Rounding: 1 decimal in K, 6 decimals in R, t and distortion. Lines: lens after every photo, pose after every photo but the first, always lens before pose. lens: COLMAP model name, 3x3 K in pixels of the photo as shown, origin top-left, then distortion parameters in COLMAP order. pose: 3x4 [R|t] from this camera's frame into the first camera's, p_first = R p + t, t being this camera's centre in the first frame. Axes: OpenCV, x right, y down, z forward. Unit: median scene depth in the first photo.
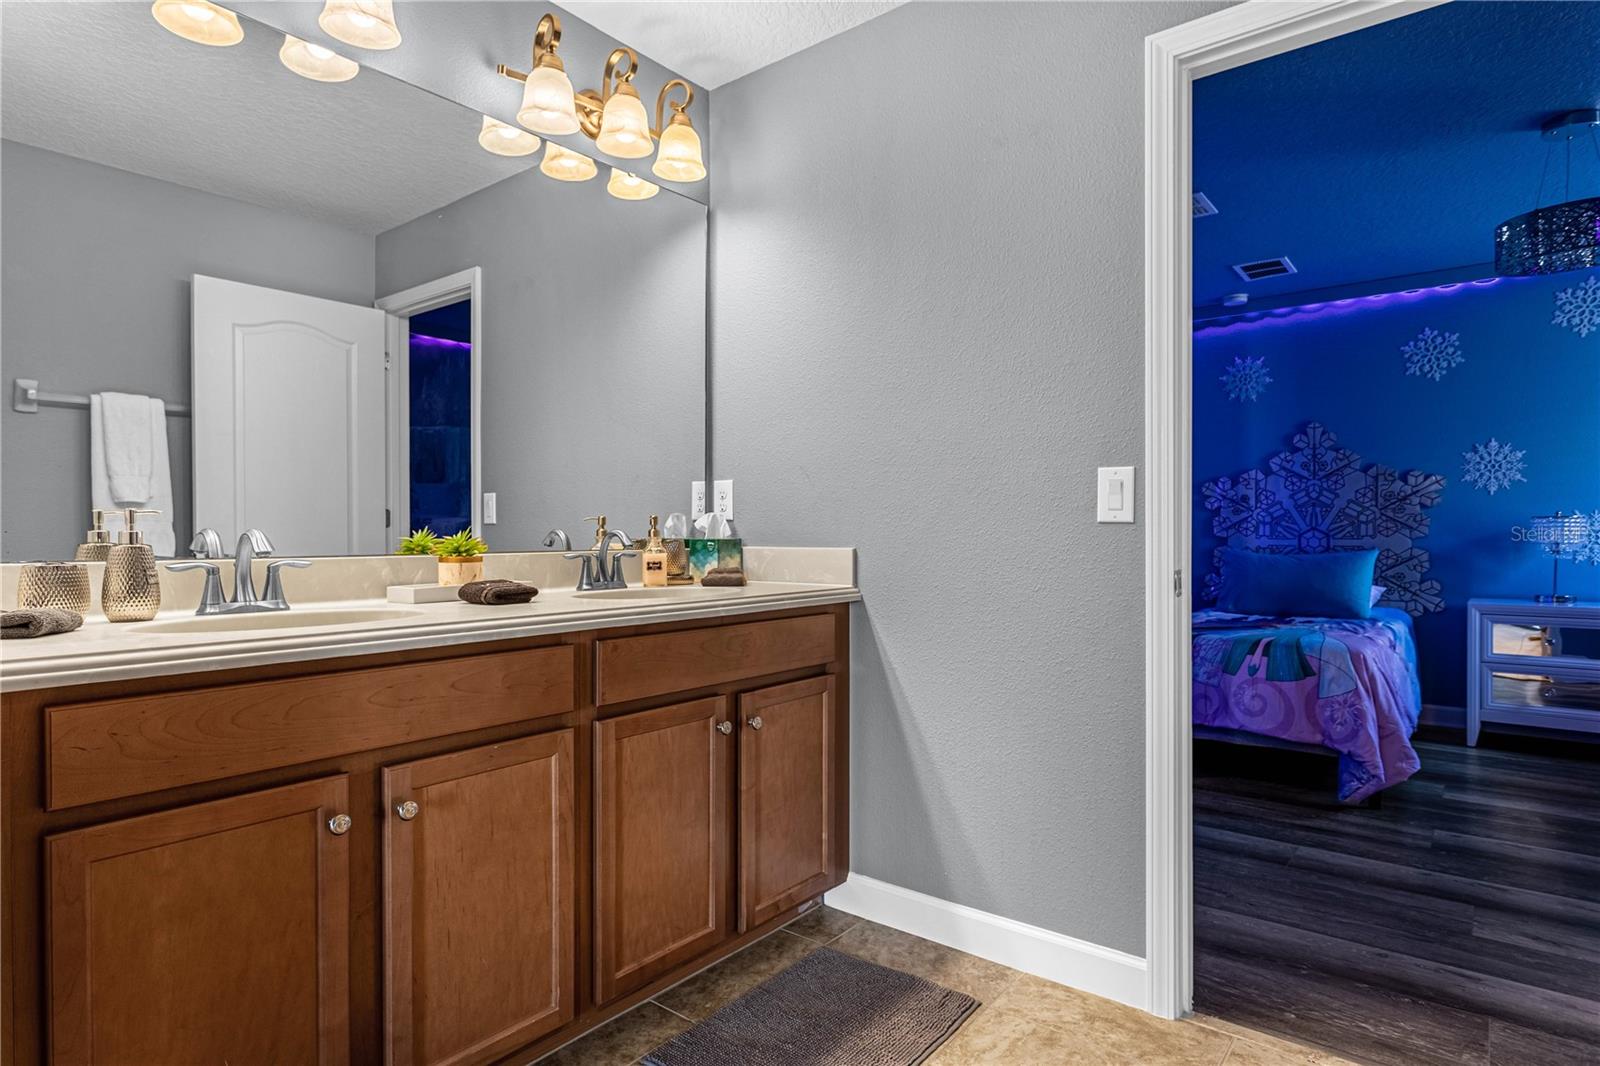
lens RADIAL K [[877.4, 0, 807.8], [0, 877.4, 532.6], [0, 0, 1]] dist [-0.005869, 0.003752]
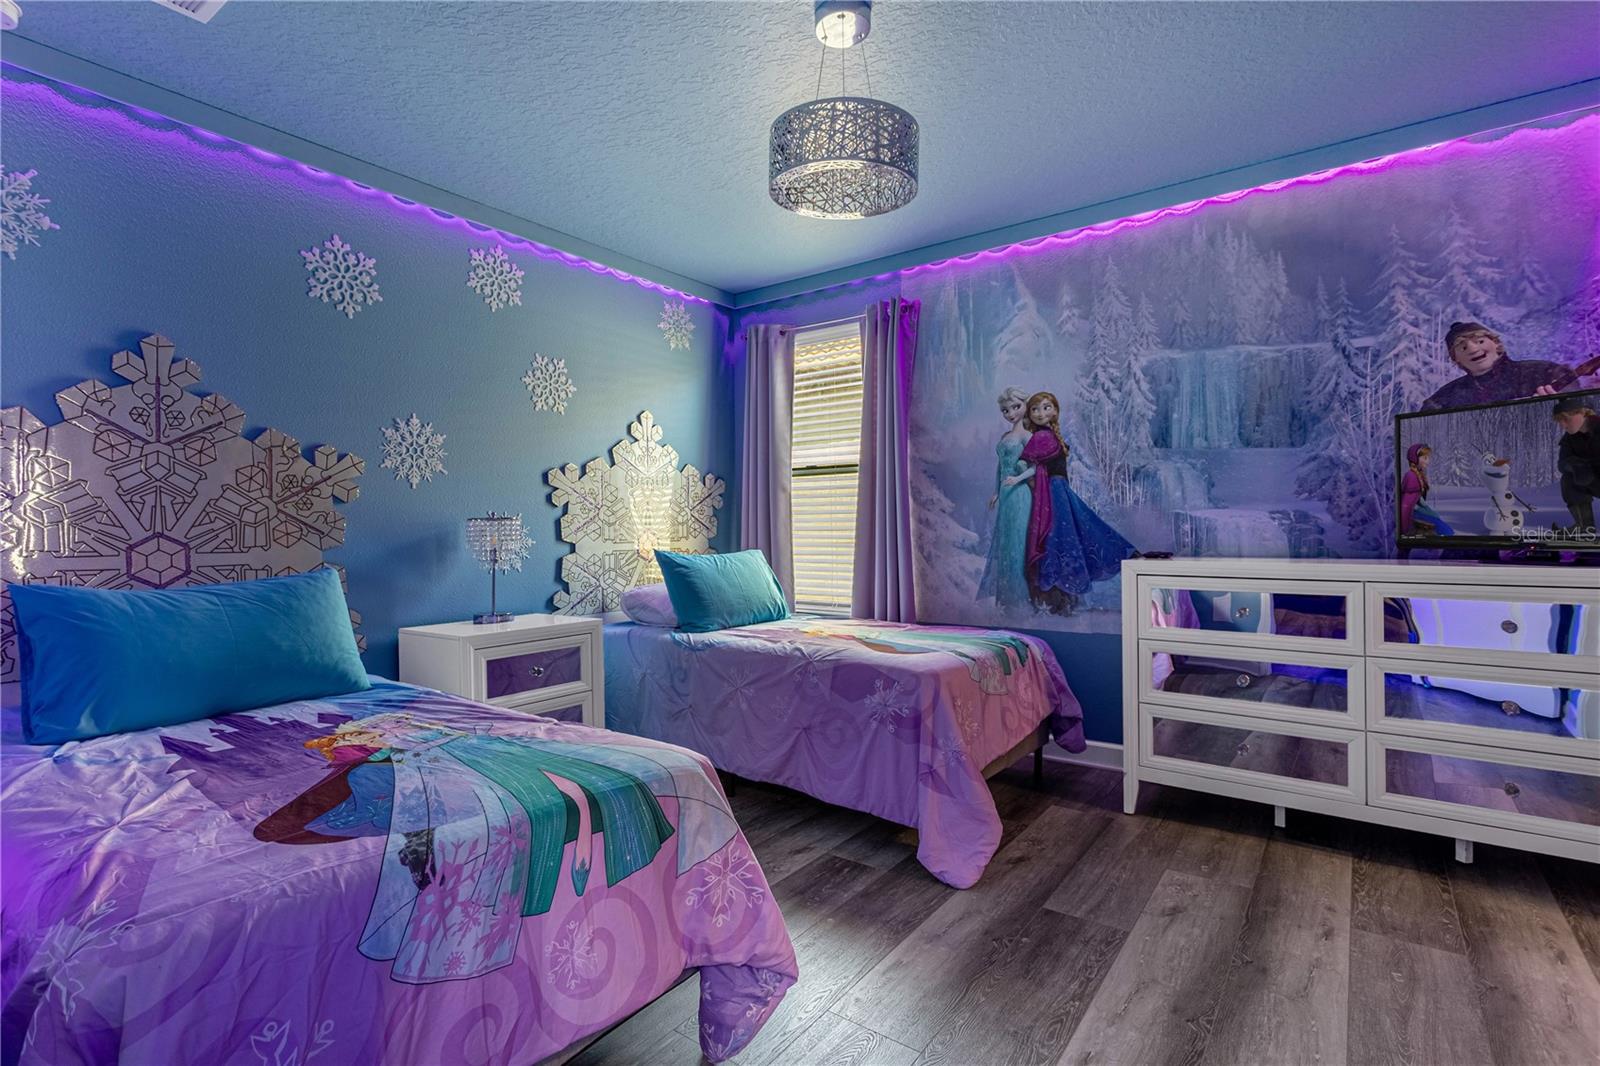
lens RADIAL K [[775.1, 0, 800.1], [0, 775.1, 526.2], [0, 0, 1]] dist [0.004647, 0.002683]
pose [[-0.032546, 0.001267, 0.999469, 0.098554], [0.007955, 0.999968, -0.001008, -0.006850], [-0.999439, 0.007918, -0.032555, 0.665185]]
